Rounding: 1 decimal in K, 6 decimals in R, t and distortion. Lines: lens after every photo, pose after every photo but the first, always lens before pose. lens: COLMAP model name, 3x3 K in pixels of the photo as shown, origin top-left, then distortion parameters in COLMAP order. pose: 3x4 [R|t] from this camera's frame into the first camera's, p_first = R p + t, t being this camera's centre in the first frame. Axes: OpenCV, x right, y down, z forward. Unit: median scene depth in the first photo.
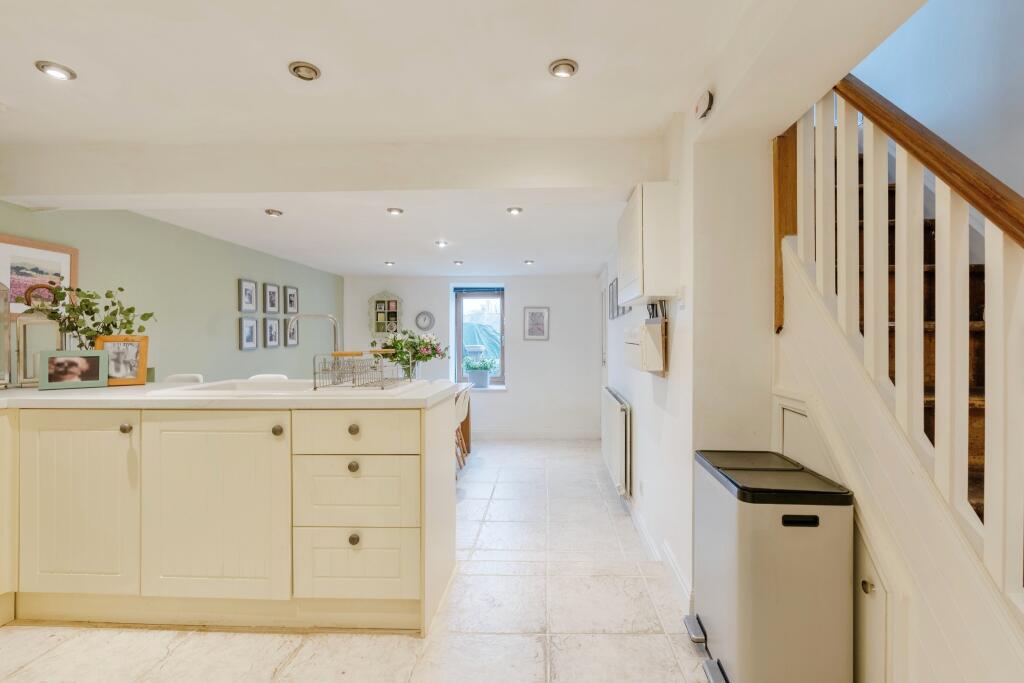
lens RADIAL K [[472.2, 0, 513.9], [0, 472.2, 339.2], [0, 0, 1]] dist [-0.004230, 0.000197]
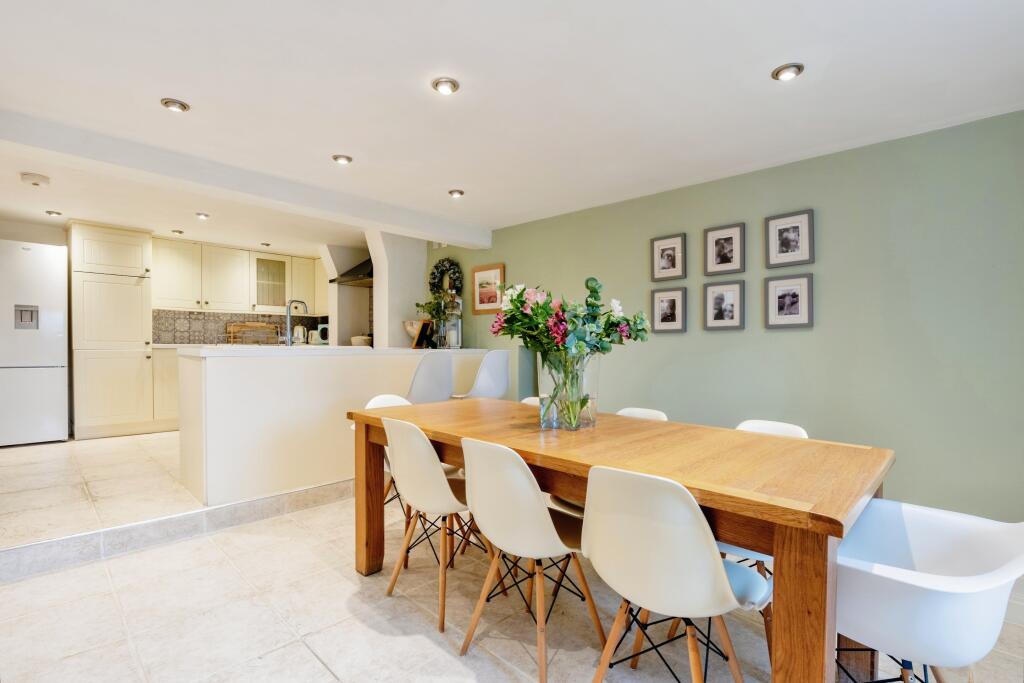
lens RADIAL K [[472.2, 0, 513.7], [0, 472.2, 339.6], [0, 0, 1]] dist [-0.004230, 0.000197]
pose [[-0.659476, 0.006650, -0.751696, 0.129066], [-0.000155, 0.999960, 0.008982, 0.025432], [0.751726, 0.006040, -0.659448, 1.265442]]
